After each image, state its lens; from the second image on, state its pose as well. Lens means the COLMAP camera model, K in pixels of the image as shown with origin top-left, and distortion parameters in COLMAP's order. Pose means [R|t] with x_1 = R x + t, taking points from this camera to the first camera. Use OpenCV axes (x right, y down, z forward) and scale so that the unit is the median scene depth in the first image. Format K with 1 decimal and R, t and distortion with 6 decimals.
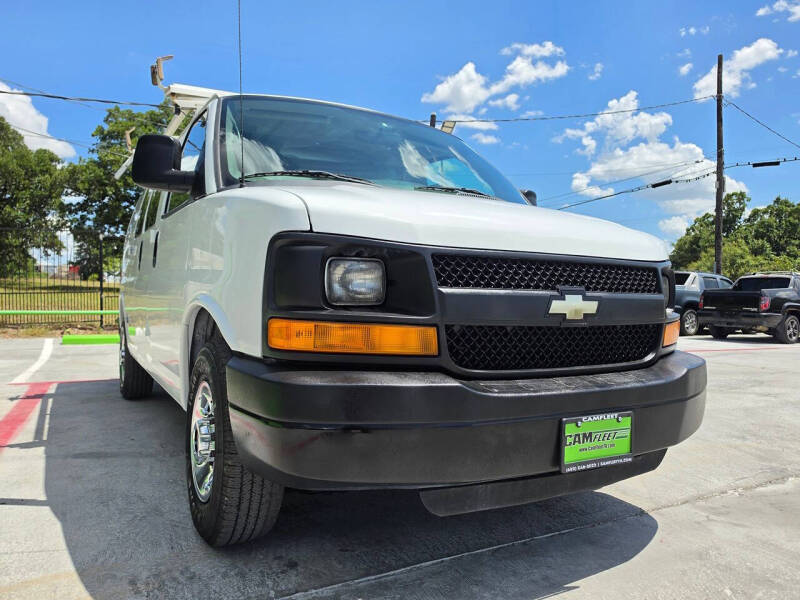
lens RADIAL K [[545.4, 0, 396.1], [0, 545.4, 303.7], [0, 0, 1]] dist [-0.002328, -0.002295]
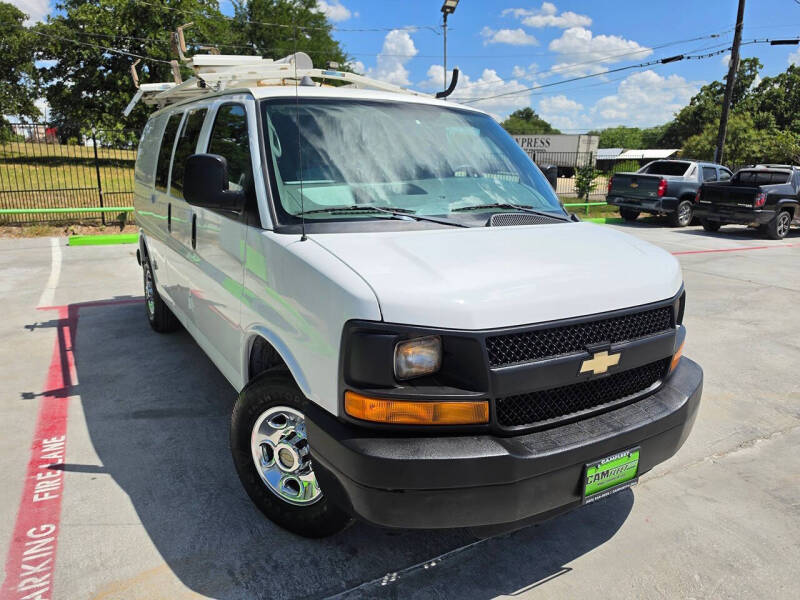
lens RADIAL K [[540.5, 0, 397.6], [0, 540.5, 300.4], [0, 0, 1]] dist [-0.001882, -0.000970]
pose [[0.999842, 0.007045, 0.016339, -0.088475], [-0.010478, 0.975293, 0.220665, -0.279564], [-0.014381, -0.220801, 0.975213, -0.064244]]
